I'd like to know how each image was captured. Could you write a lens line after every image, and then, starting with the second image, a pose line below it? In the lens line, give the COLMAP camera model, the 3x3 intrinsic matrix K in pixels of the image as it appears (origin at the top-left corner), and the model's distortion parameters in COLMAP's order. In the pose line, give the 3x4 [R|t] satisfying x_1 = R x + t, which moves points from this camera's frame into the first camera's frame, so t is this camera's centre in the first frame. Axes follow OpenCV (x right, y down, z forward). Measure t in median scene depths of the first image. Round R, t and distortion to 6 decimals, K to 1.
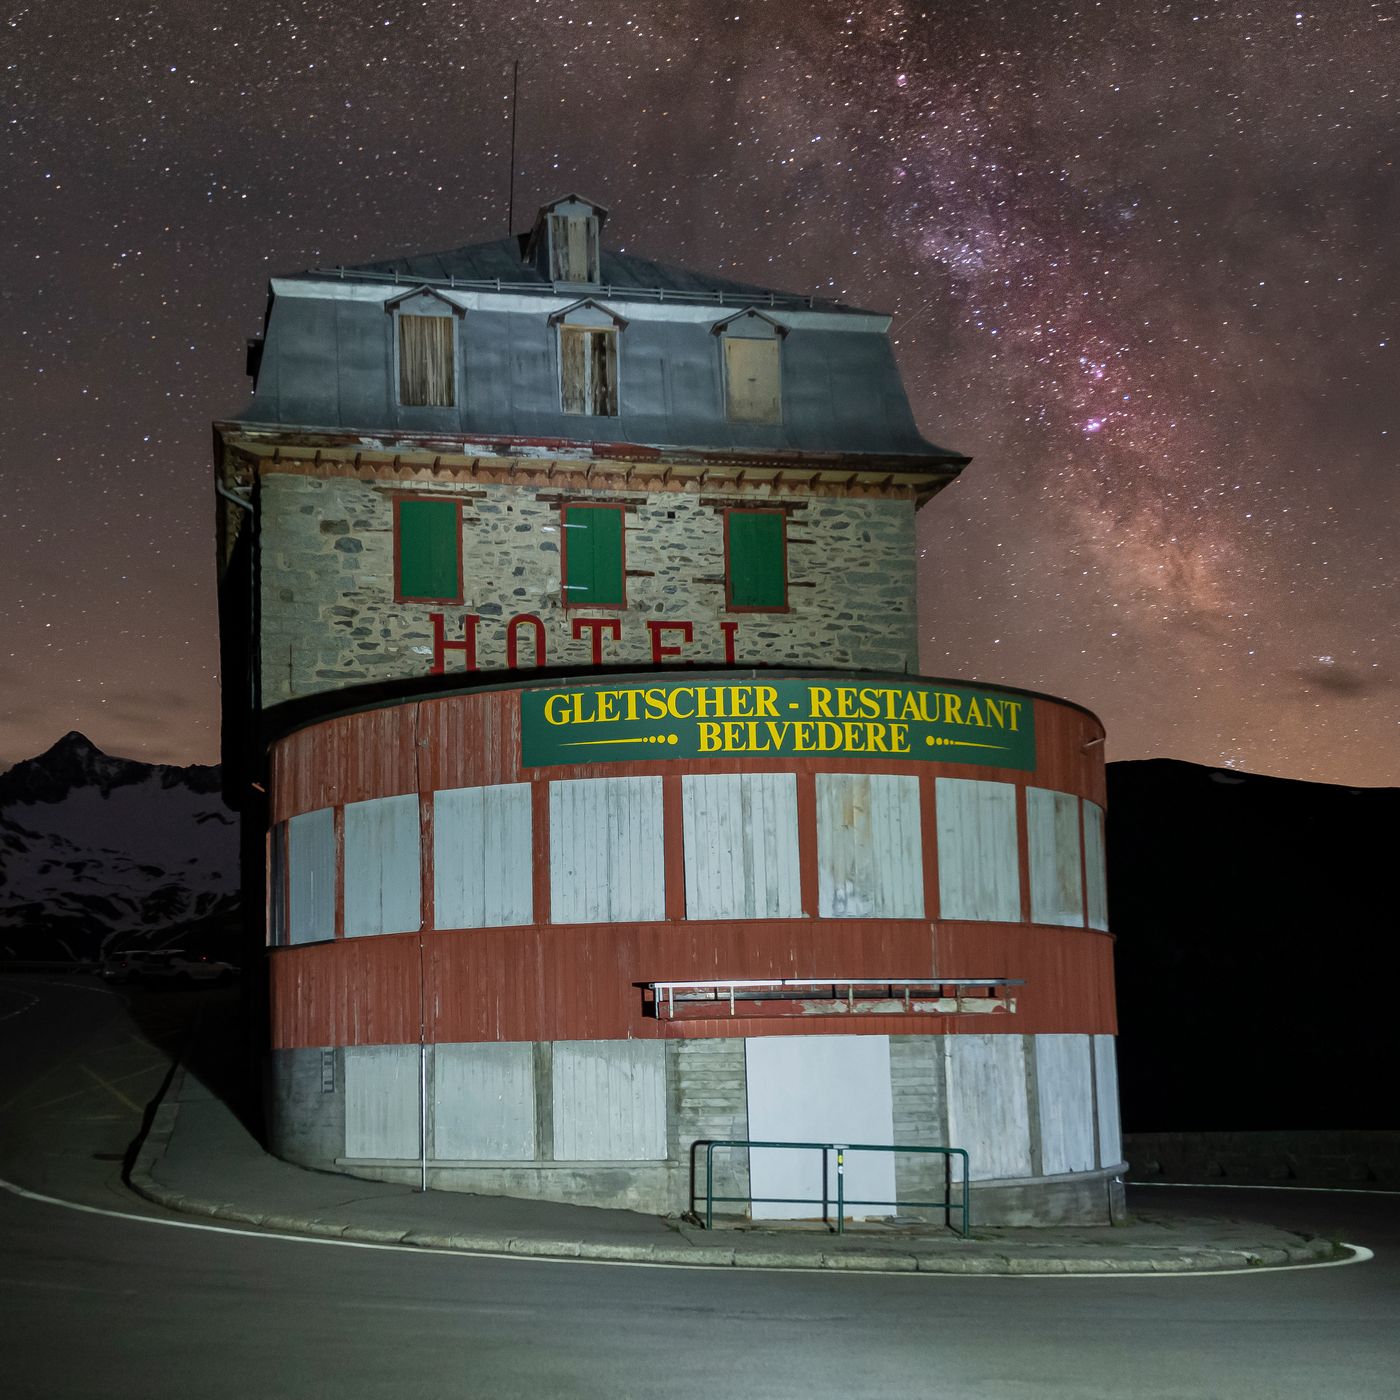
lens RADIAL K [[1793.3, 0, 561.4], [0, 1793.3, 888.5], [0, 0, 1]] dist [0.111152, -0.007365]
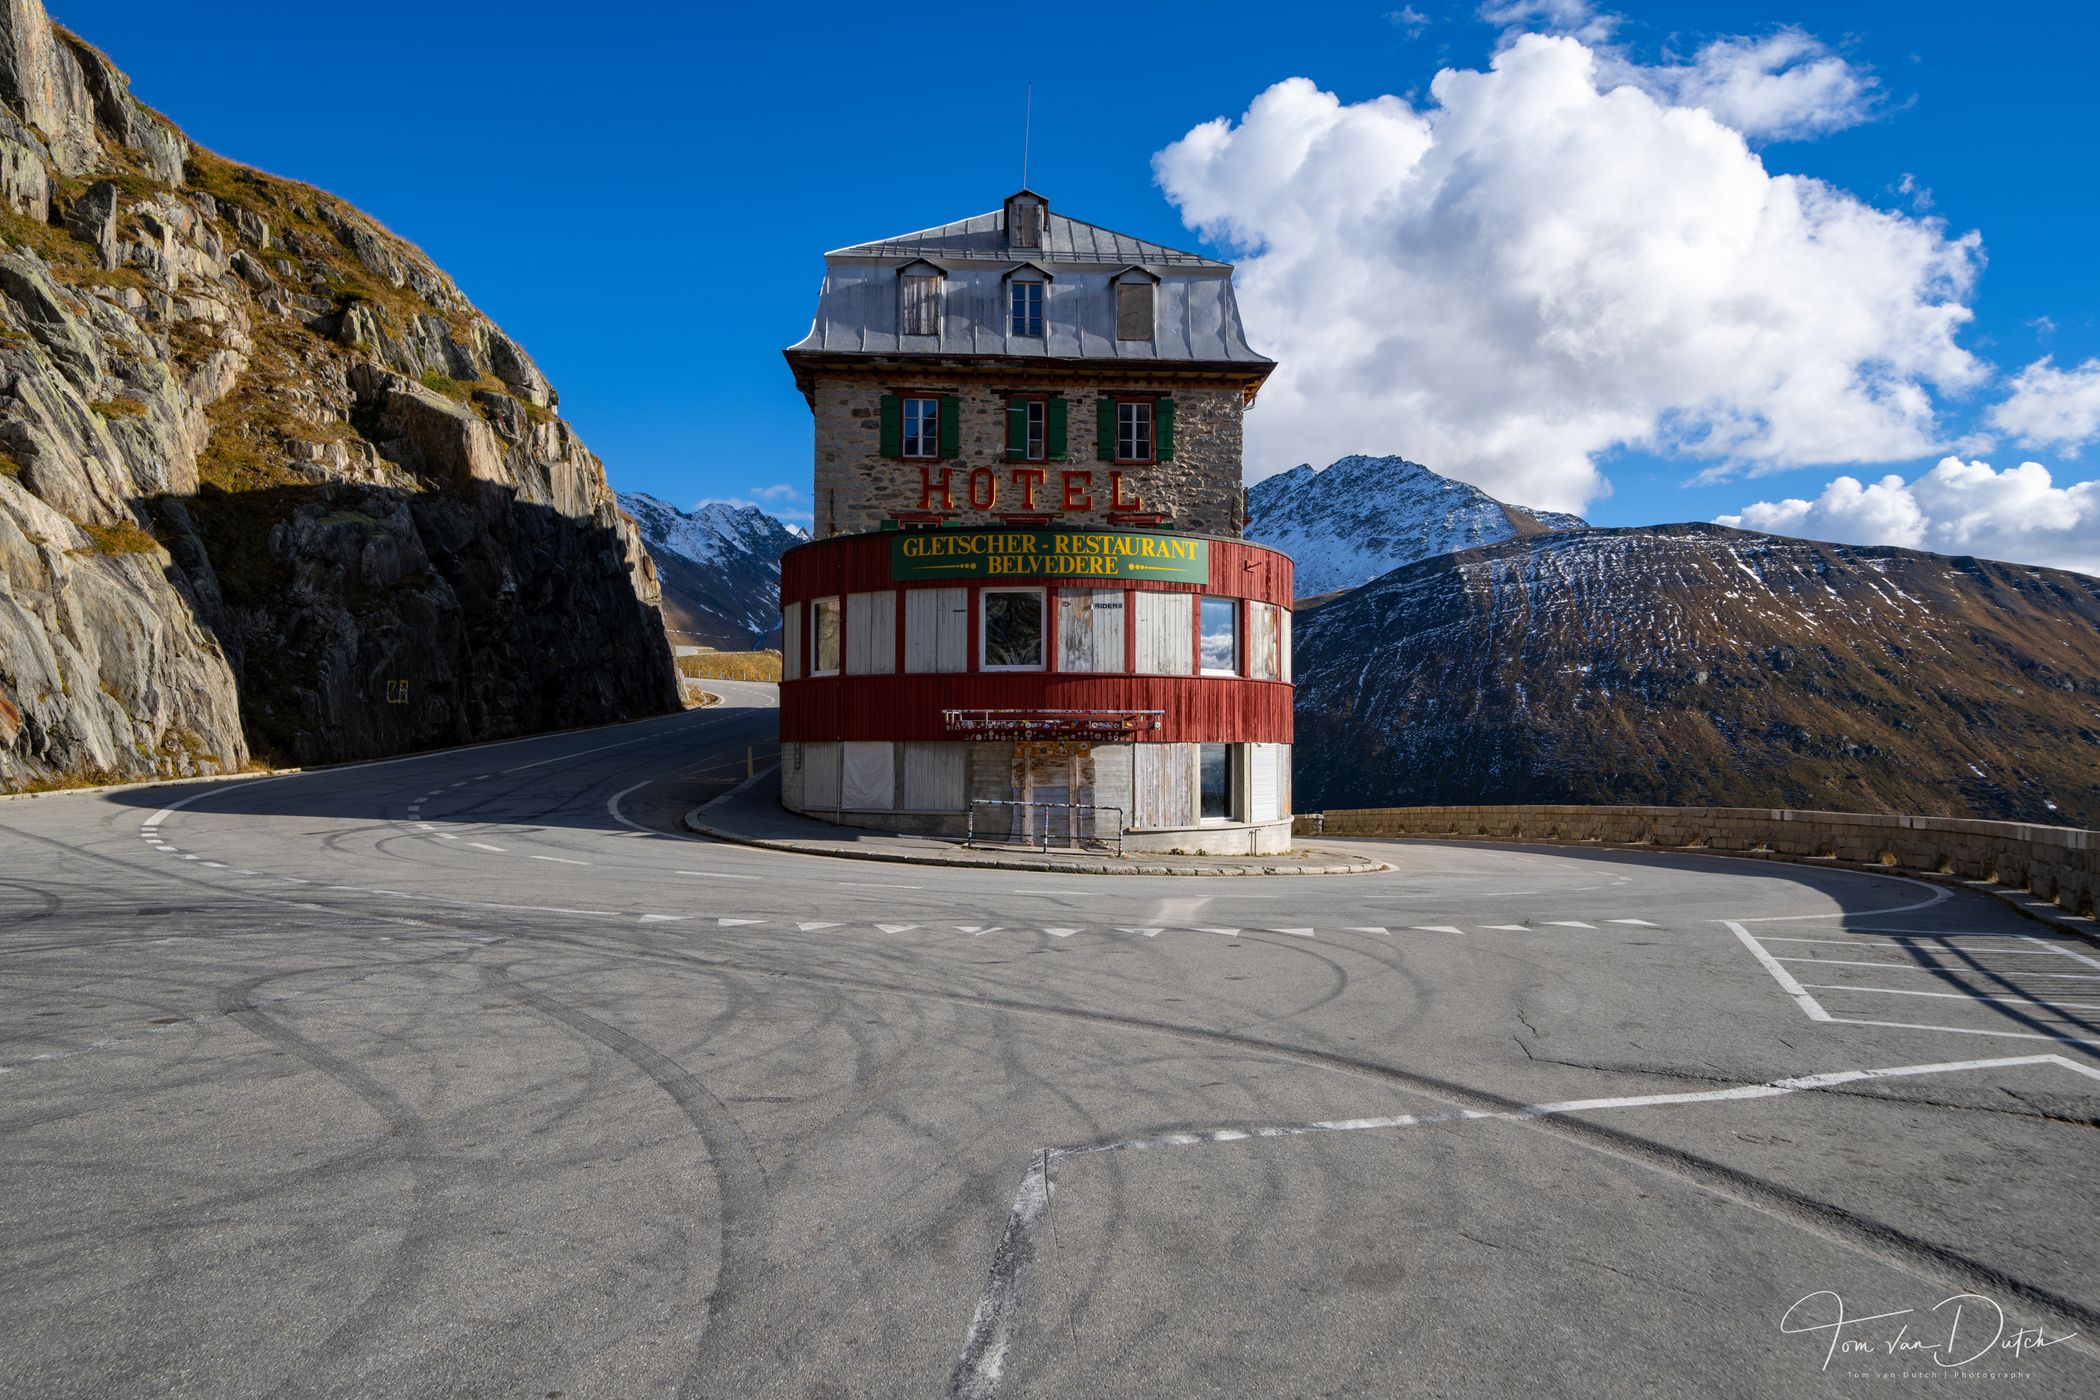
lens RADIAL K [[1348.8, 0, 1064.2], [0, 1348.8, 717.0], [0, 0, 1]] dist [0.023321, 0.003202]
pose [[0.993037, 0.017920, -0.116429, 0.293550], [-0.009493, 0.997321, 0.072531, -0.033312], [0.117417, -0.070921, 0.990547, -0.261835]]
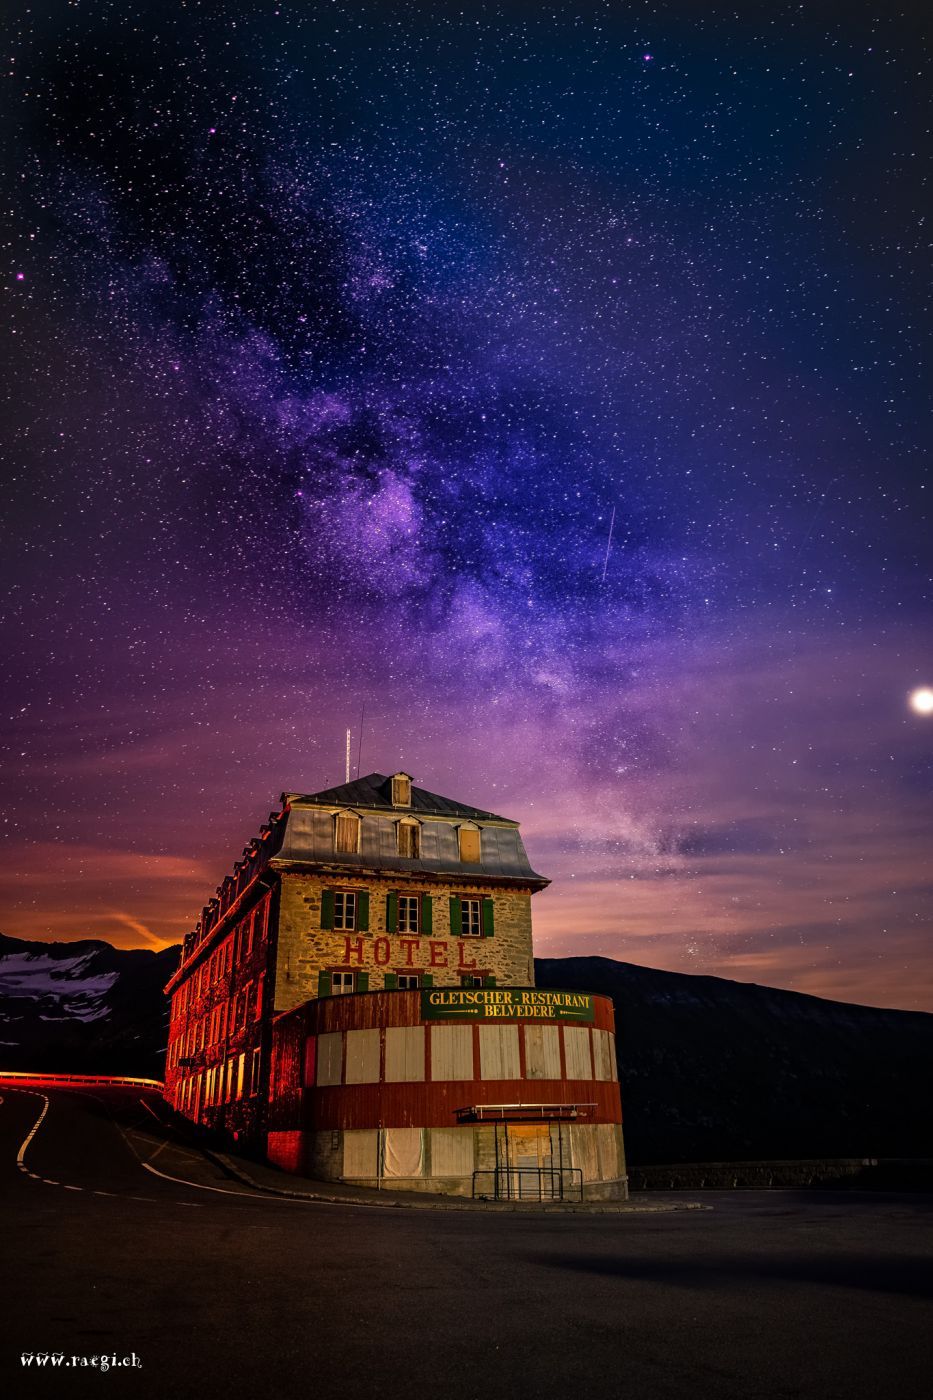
lens RADIAL K [[950.8, 0, 456.8], [0, 950.8, 640.8], [0, 0, 1]] dist [-0.050617, -0.002439]
pose [[0.983324, 0.081440, 0.162605, -0.252933], [-0.014105, 0.925585, -0.378276, -0.059535], [-0.181312, 0.369675, 0.911299, -0.557806]]
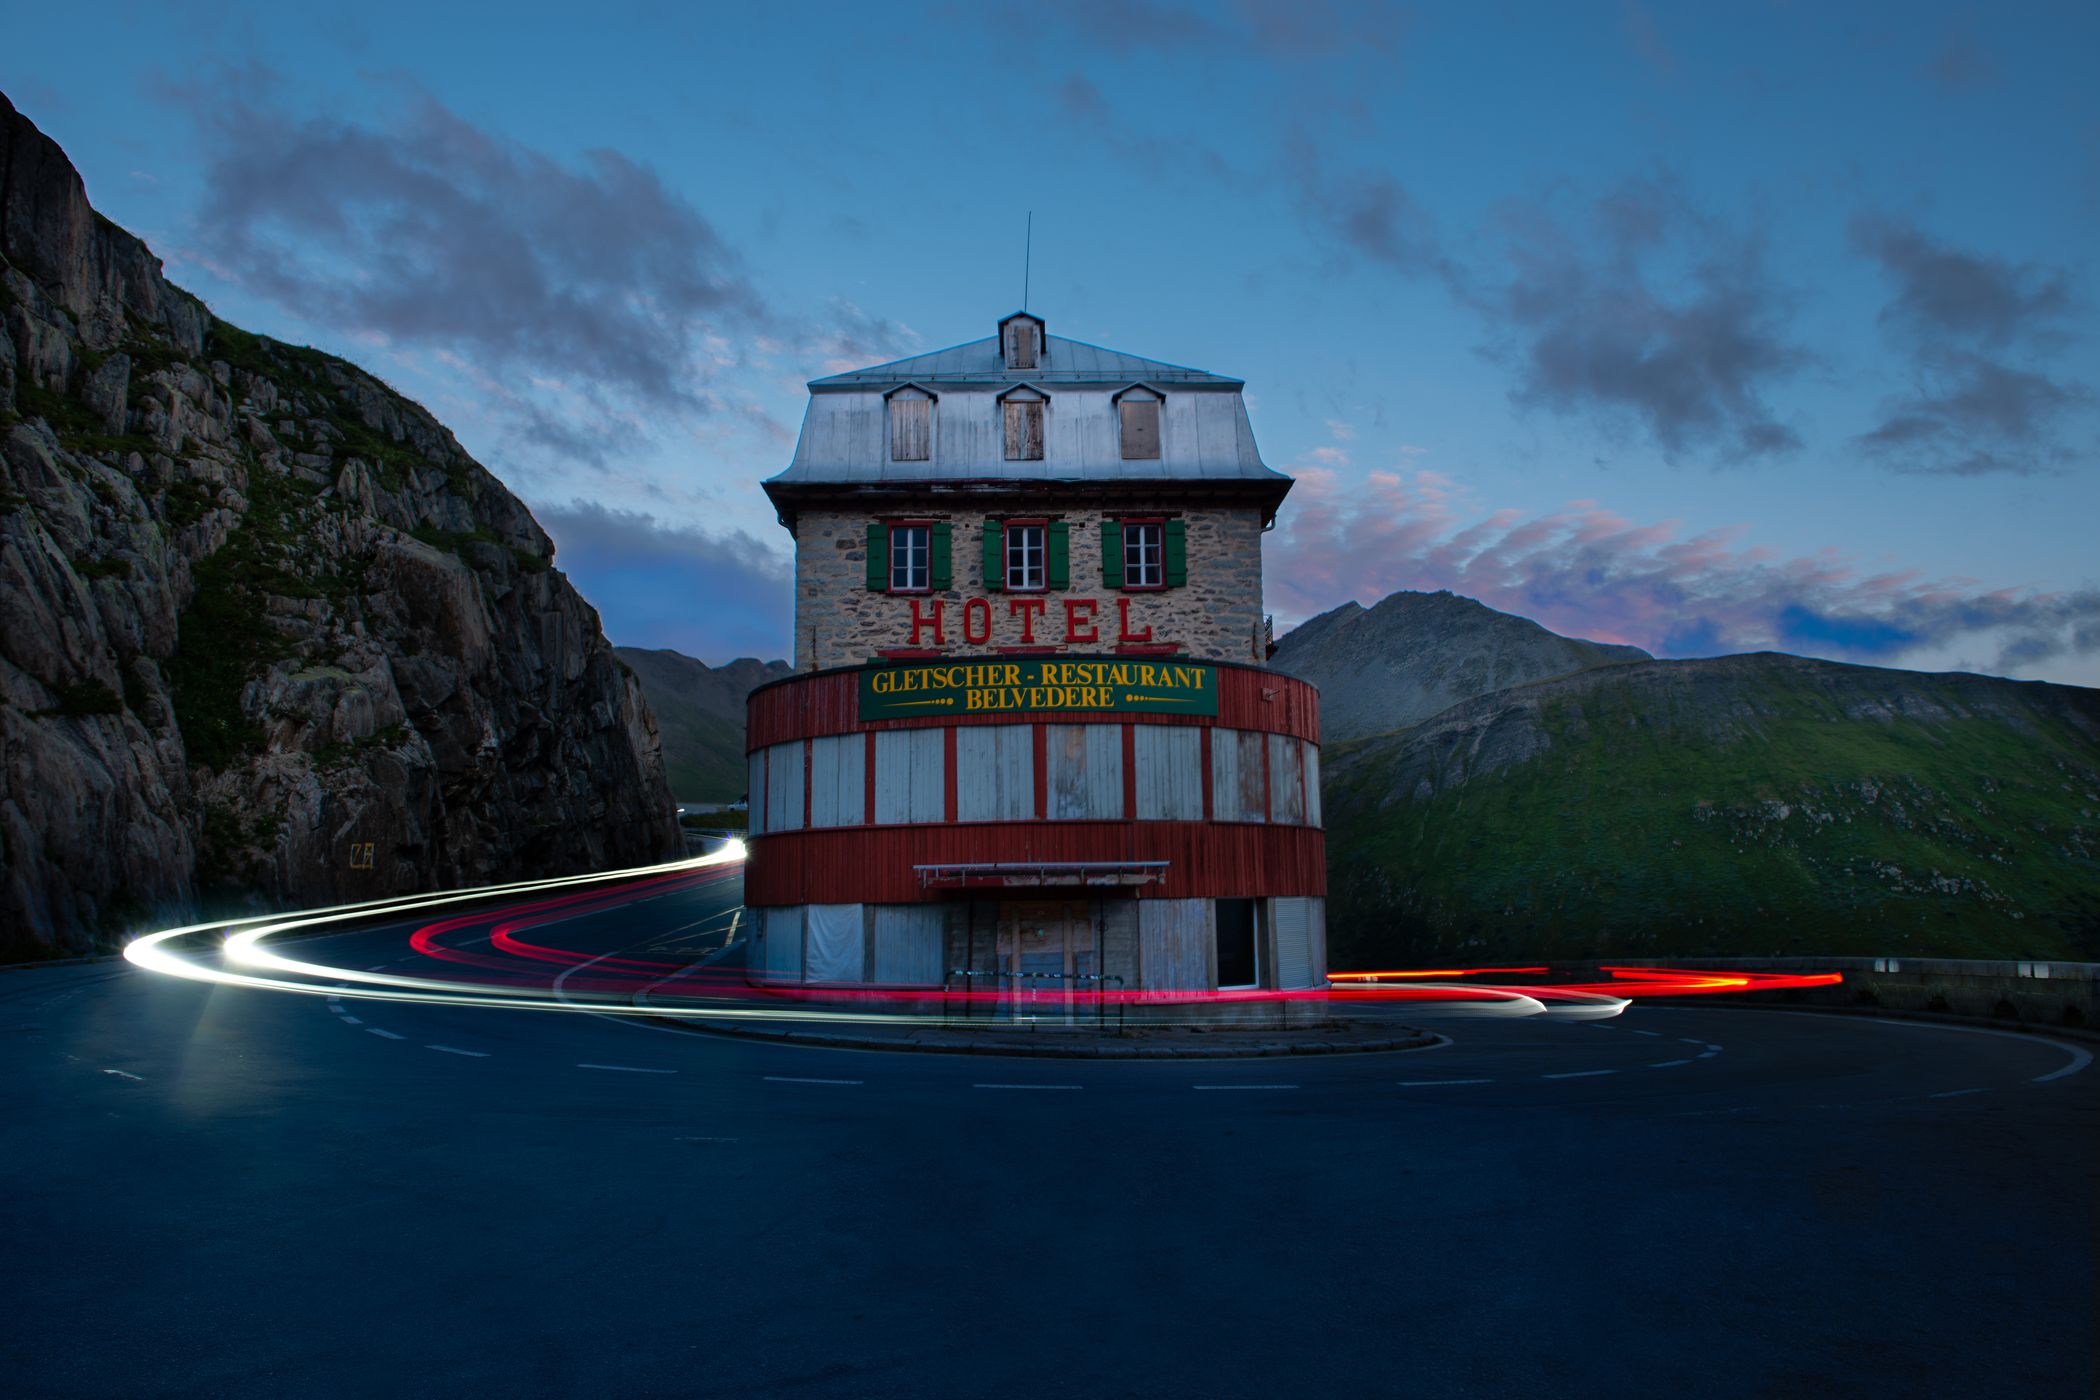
lens RADIAL K [[1426.2, 0, 1051.8], [0, 1426.2, 677.9], [0, 0, 1]] dist [-0.050617, -0.002439]
pose [[0.987884, -0.022726, -0.153524, 0.324604], [0.013184, 0.997933, -0.062890, -0.025979], [0.154636, 0.060104, 0.986142, -0.165196]]
